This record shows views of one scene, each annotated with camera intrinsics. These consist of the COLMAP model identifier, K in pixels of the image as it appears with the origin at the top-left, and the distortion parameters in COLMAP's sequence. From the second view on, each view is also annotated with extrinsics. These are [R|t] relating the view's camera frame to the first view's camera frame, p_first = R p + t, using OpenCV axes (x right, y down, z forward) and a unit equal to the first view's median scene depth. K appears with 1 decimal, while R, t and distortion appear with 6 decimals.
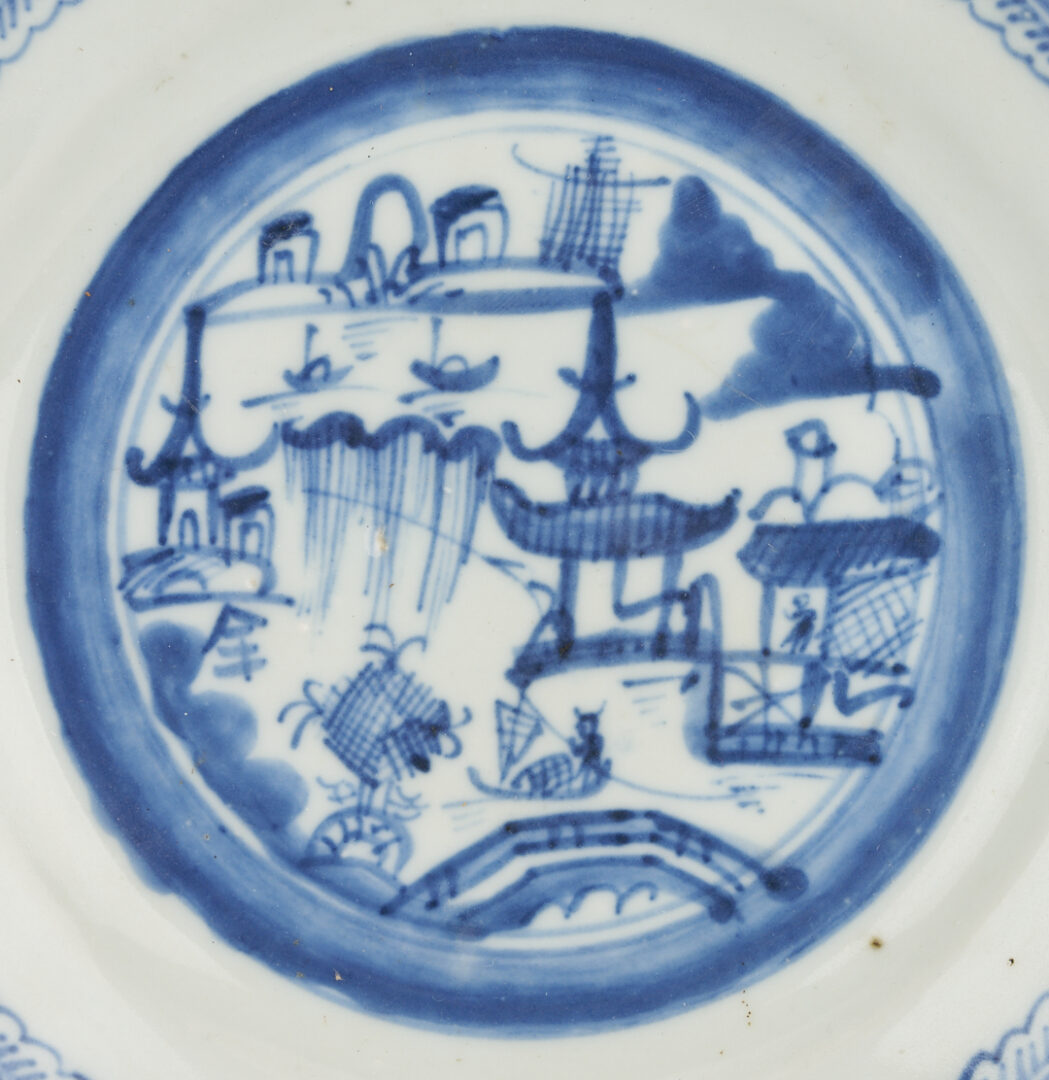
lens RADIAL K [[7125.8, 0, 526.0], [0, 7125.8, 537.1], [0, 0, 1]] dist [-0.053266, 0.000000]
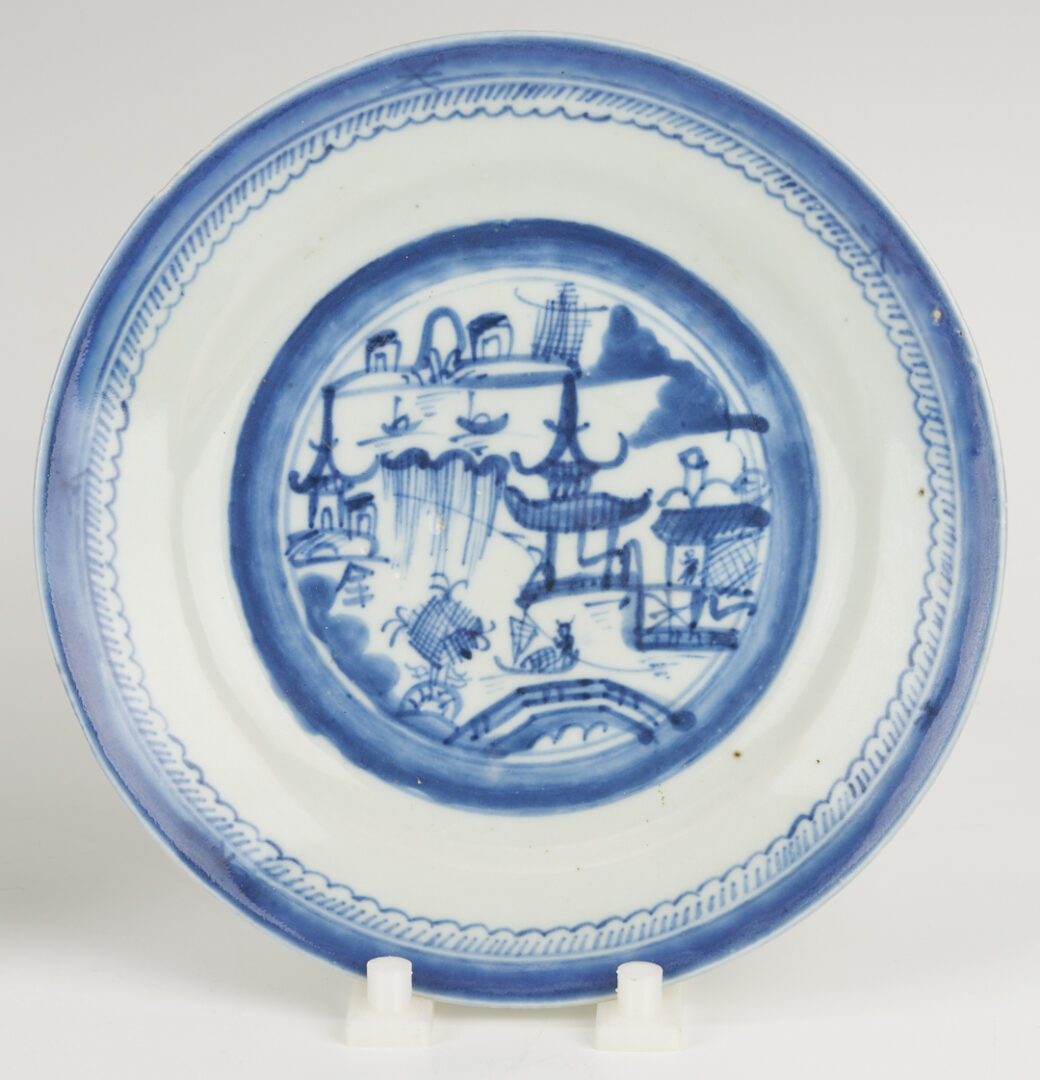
lens RADIAL K [[7125.8, 0, 521.5], [0, 7125.8, 543.7], [0, 0, 1]] dist [-0.053266, 0.000000]
pose [[0.998963, -0.016630, 0.042380, -0.073131], [0.017927, 0.999376, -0.030423, 0.057360], [-0.041847, 0.031151, 0.998638, -0.693834]]
